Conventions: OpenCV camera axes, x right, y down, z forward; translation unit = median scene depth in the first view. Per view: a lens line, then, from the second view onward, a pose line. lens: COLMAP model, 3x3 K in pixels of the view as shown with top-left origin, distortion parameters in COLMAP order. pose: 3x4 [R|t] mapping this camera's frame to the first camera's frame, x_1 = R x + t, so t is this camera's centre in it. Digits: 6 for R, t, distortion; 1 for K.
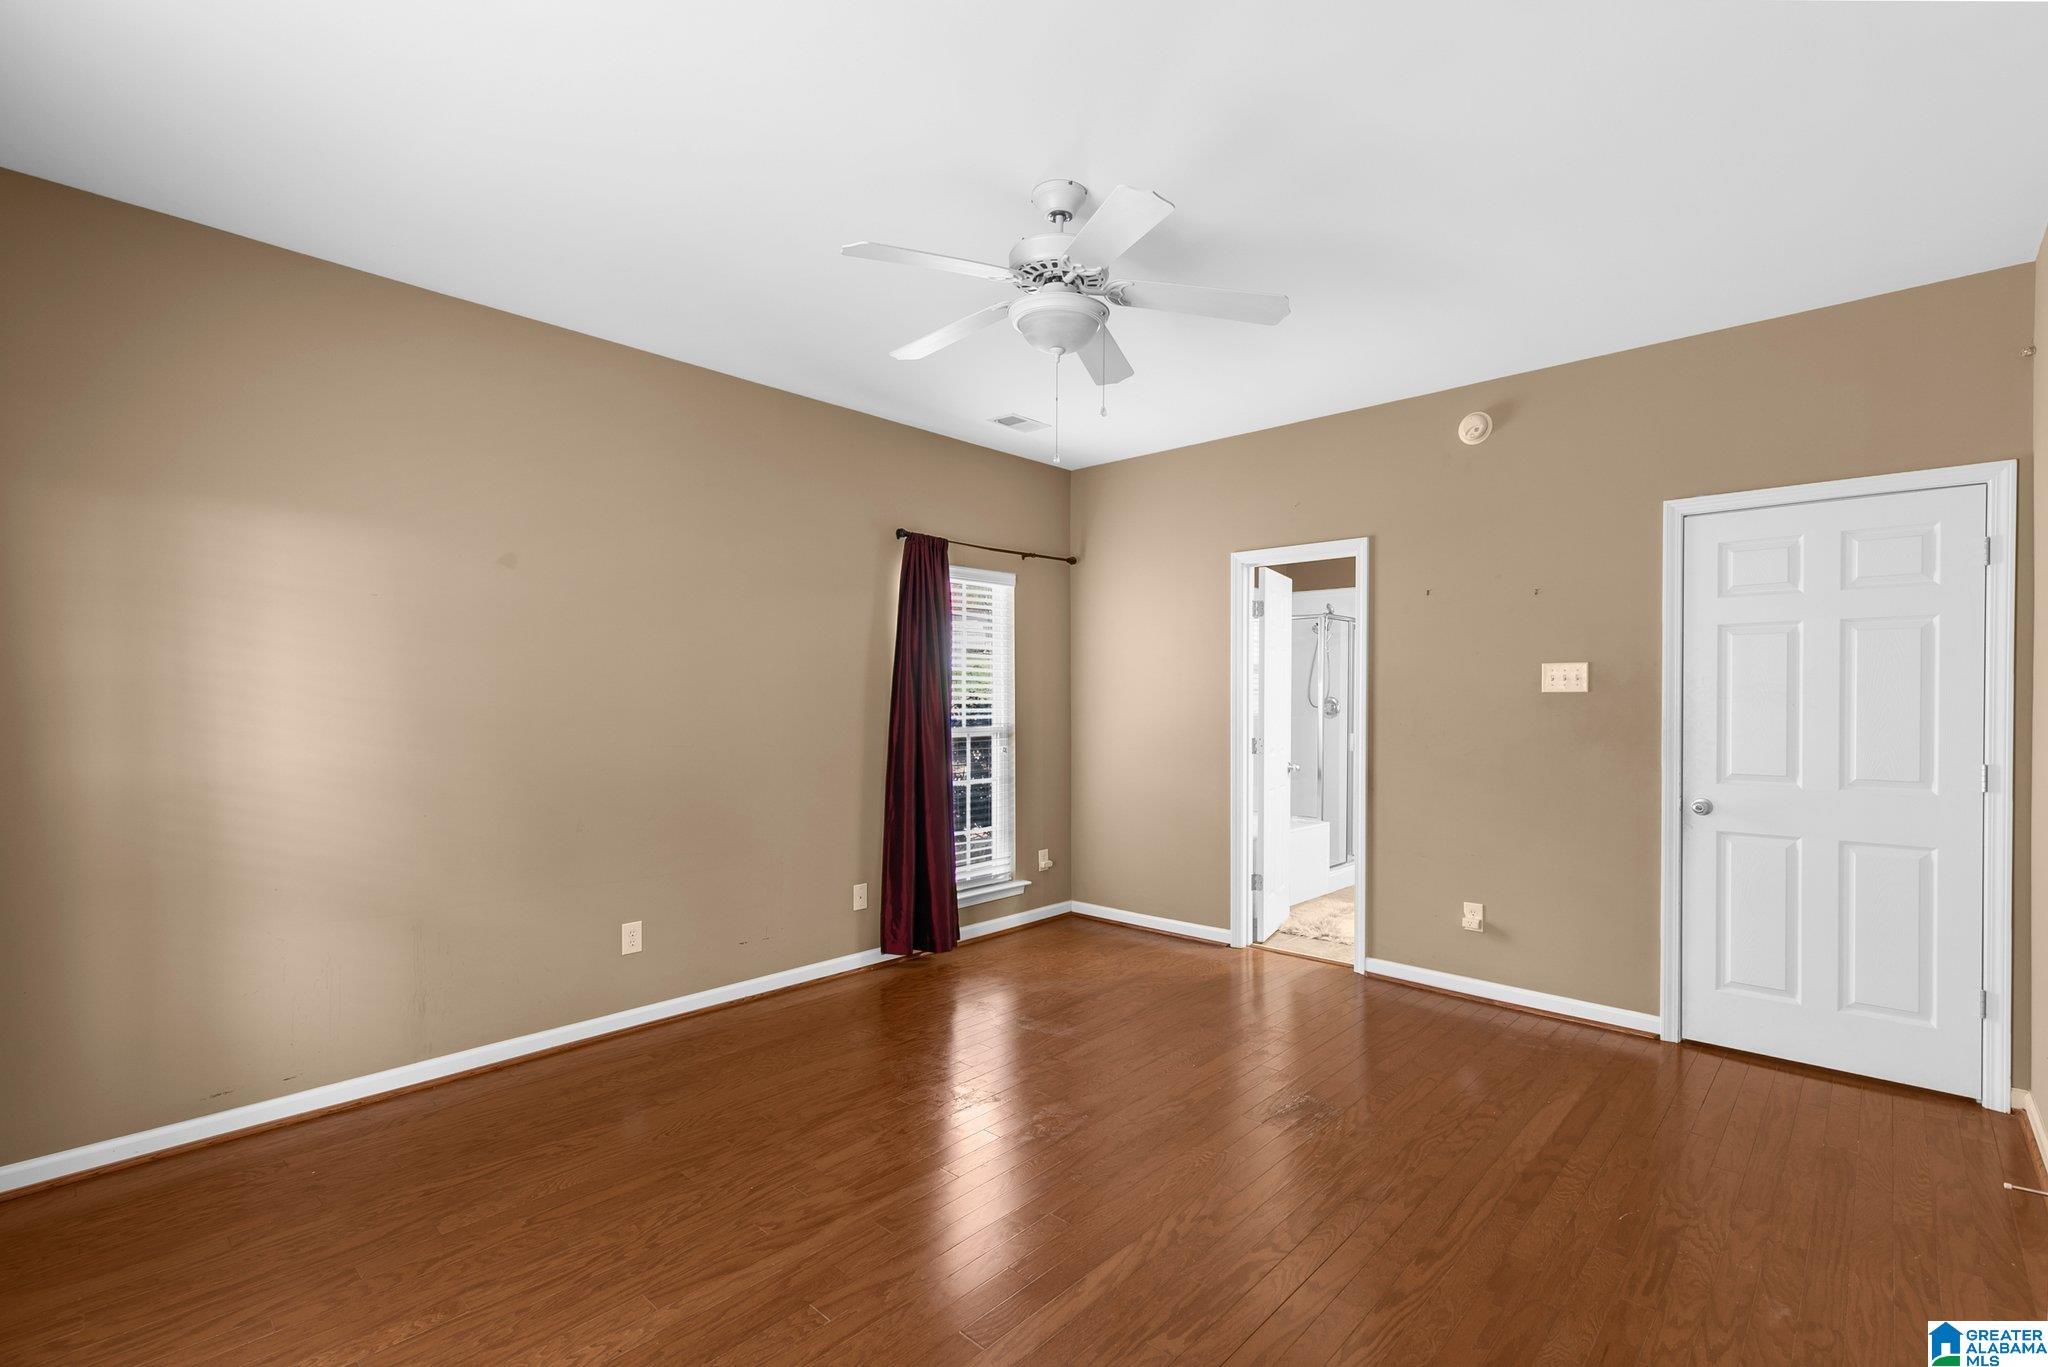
lens RADIAL K [[907.4, 0, 1035.2], [0, 907.4, 680.7], [0, 0, 1]] dist [0.000714, -0.000594]
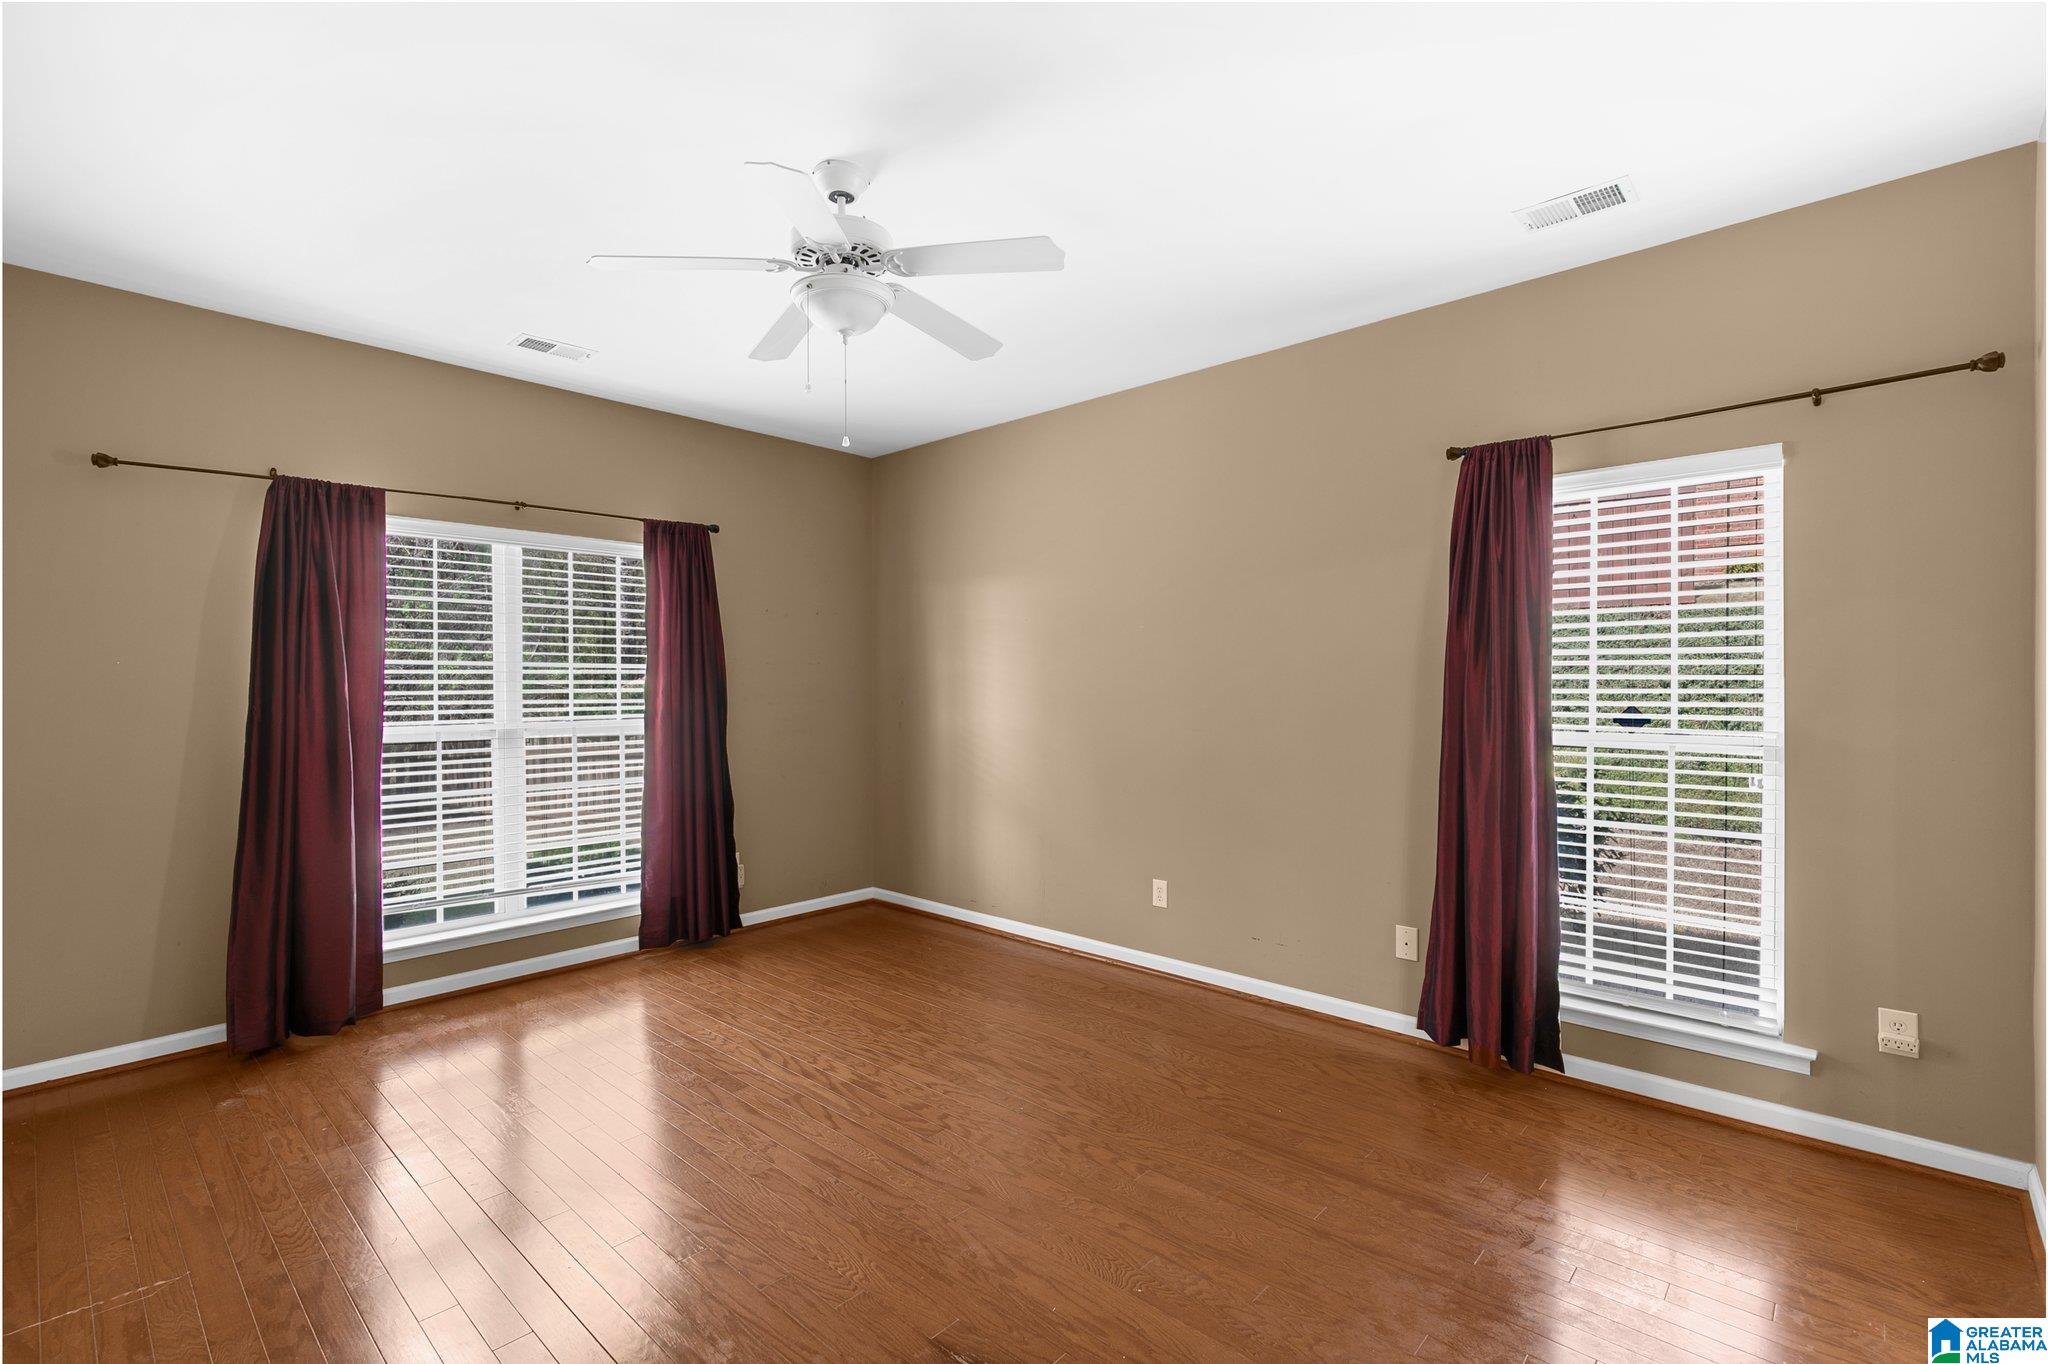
lens RADIAL K [[907.4, 0, 1035.2], [0, 907.4, 679.2], [0, 0, 1]] dist [0.000714, -0.000594]
pose [[0.012476, -0.001443, -0.999921, 0.577068], [0.022938, 0.999736, -0.001157, 0.007714], [0.999659, -0.022922, 0.012506, 0.684055]]
